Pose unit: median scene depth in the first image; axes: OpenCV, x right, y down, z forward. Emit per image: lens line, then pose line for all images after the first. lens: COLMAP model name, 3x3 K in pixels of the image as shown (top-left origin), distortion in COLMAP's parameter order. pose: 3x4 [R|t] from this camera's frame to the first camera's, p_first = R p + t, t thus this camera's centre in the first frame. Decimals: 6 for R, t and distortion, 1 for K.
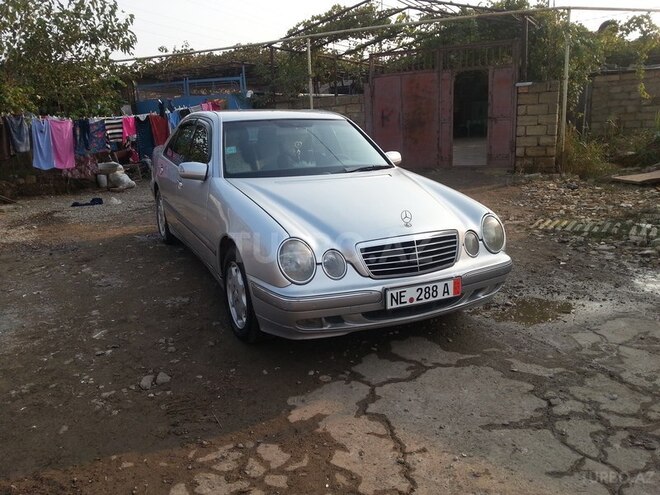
lens RADIAL K [[542.6, 0, 327.8], [0, 542.6, 250.4], [0, 0, 1]] dist [0.004081, -0.035143]
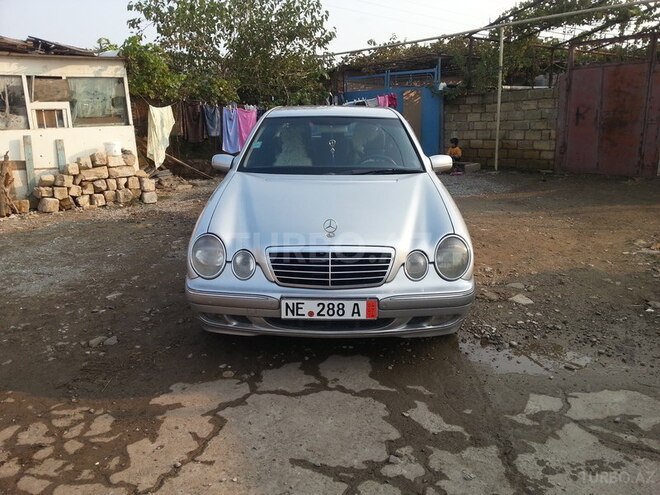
lens RADIAL K [[542.6, 0, 328.0], [0, 542.6, 250.4], [0, 0, 1]] dist [0.004081, -0.035143]
pose [[0.894352, 0.134008, -0.426821, 0.464354], [-0.126749, 0.990890, 0.045520, -0.053277], [0.429033, 0.013389, 0.903190, 0.125982]]
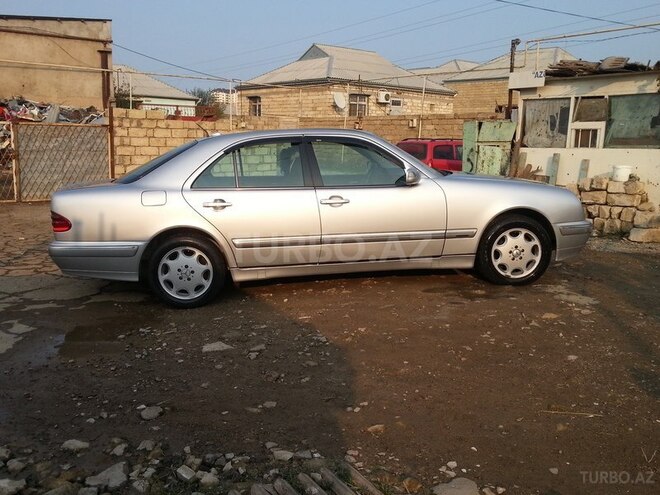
lens RADIAL K [[622.1, 0, 327.3], [0, 622.1, 248.3], [0, 0, 1]] dist [-0.008115, 0.000000]
pose [[-0.465398, 0.184508, -0.865657, 1.179335], [-0.203135, 0.929659, 0.307360, -0.489334], [0.861476, 0.318890, -0.395181, 1.864021]]
